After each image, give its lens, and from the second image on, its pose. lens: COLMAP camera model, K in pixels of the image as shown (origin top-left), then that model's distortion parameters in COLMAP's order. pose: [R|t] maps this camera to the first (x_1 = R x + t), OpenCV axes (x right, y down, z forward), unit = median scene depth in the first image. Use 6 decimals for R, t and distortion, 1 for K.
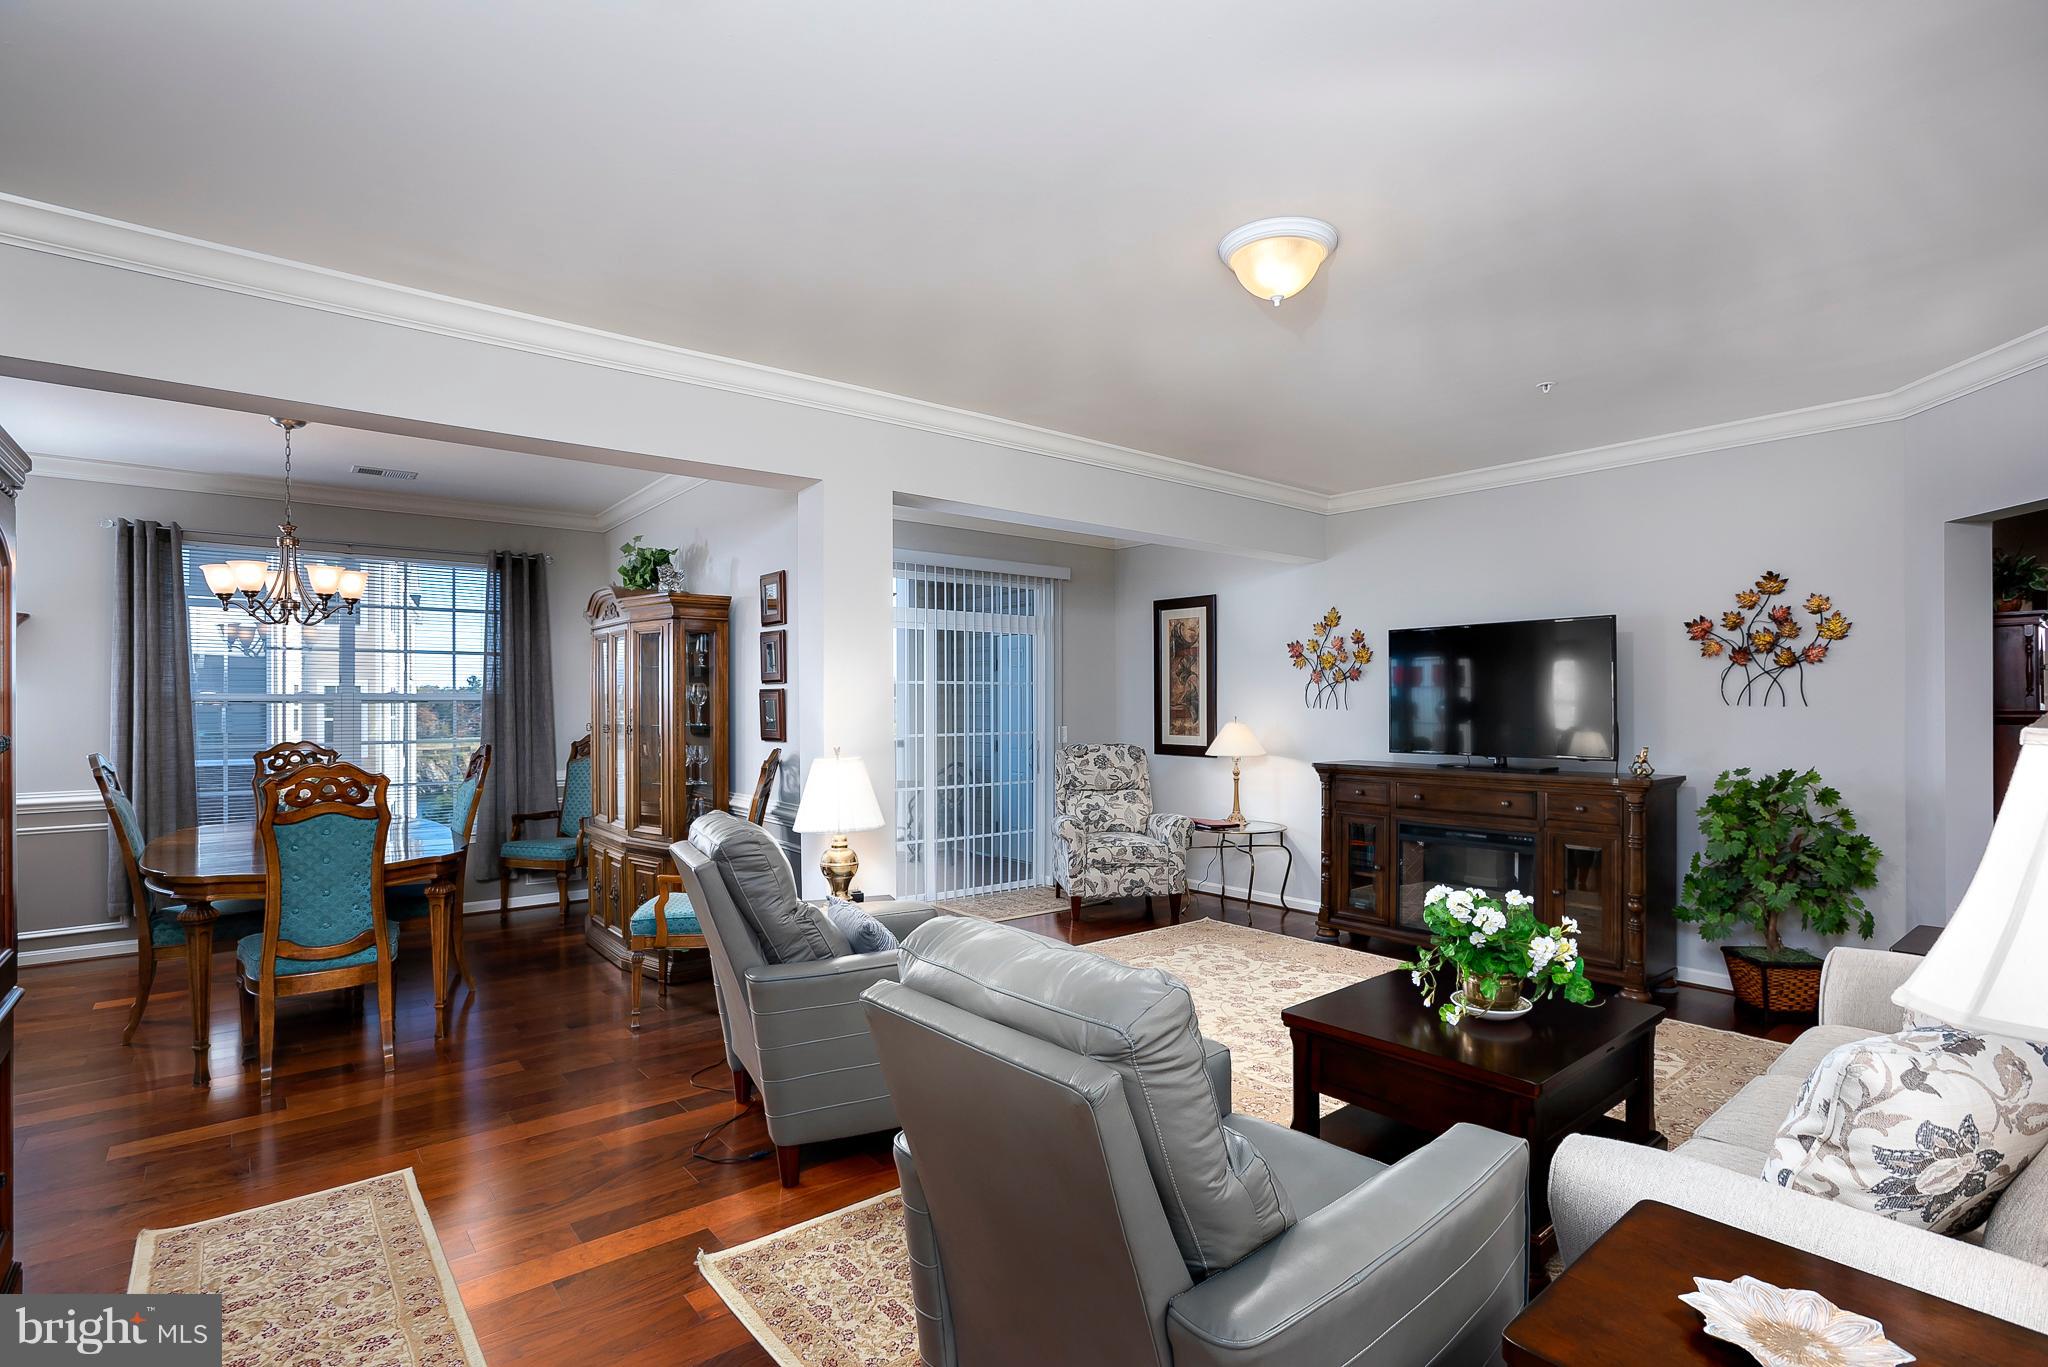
lens RADIAL K [[977.5, 0, 1083.4], [0, 977.5, 702.8], [0, 0, 1]] dist [-0.032638, 0.003784]
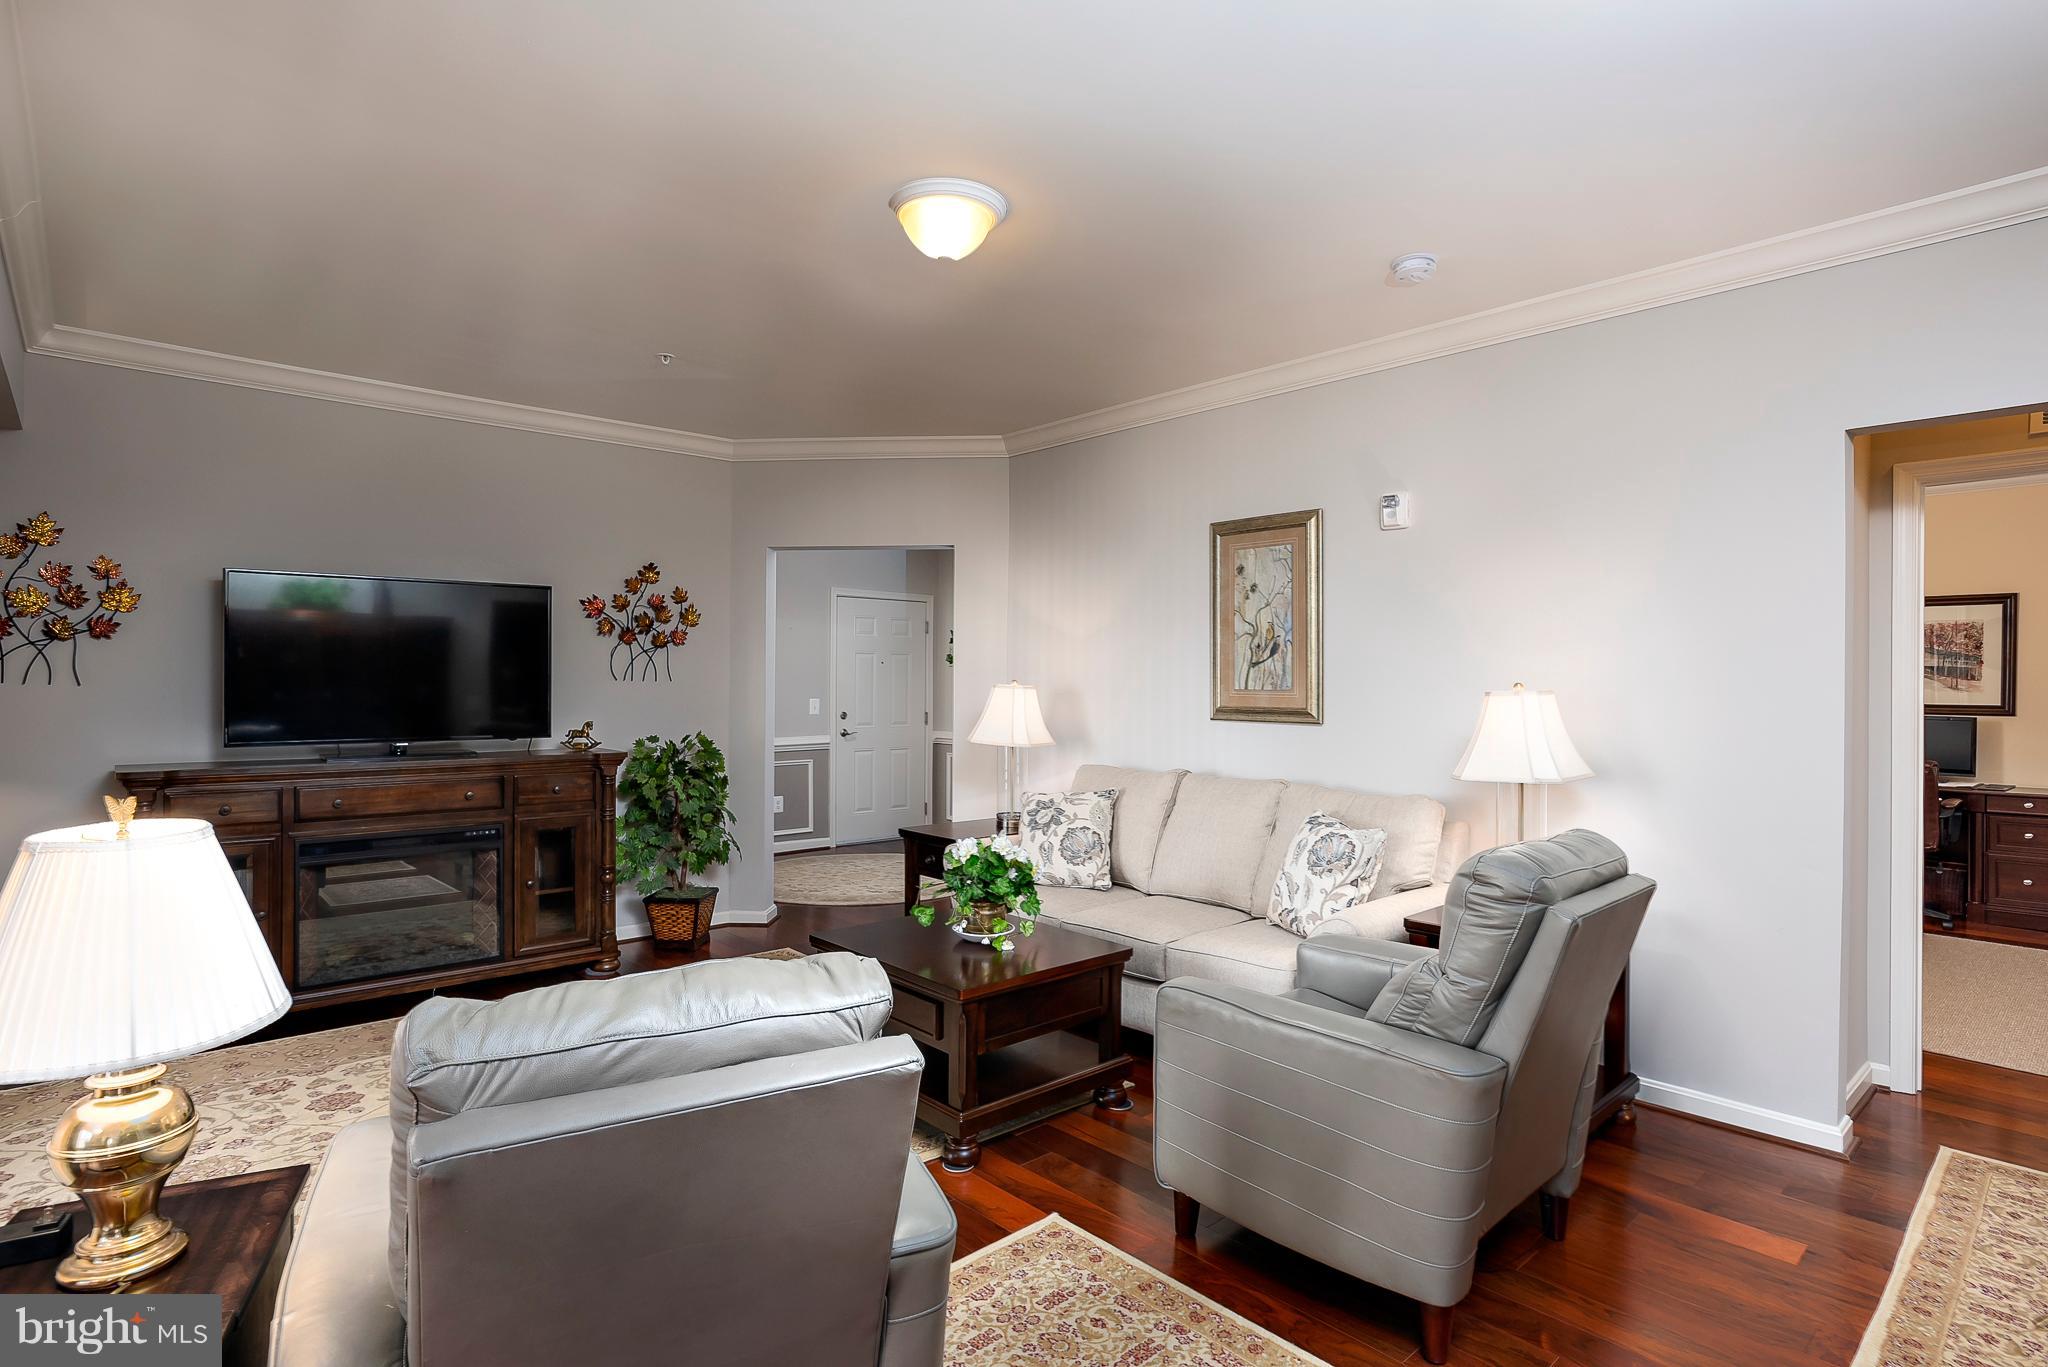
lens RADIAL K [[1008.7, 0, 1029.0], [0, 1008.7, 693.0], [0, 0, 1]] dist [-0.017009, 0.001261]
pose [[-0.019189, -0.008663, 0.999778, -0.490420], [-0.002011, 0.999961, 0.008626, 0.006755], [-0.999814, -0.001845, -0.019206, 0.566230]]
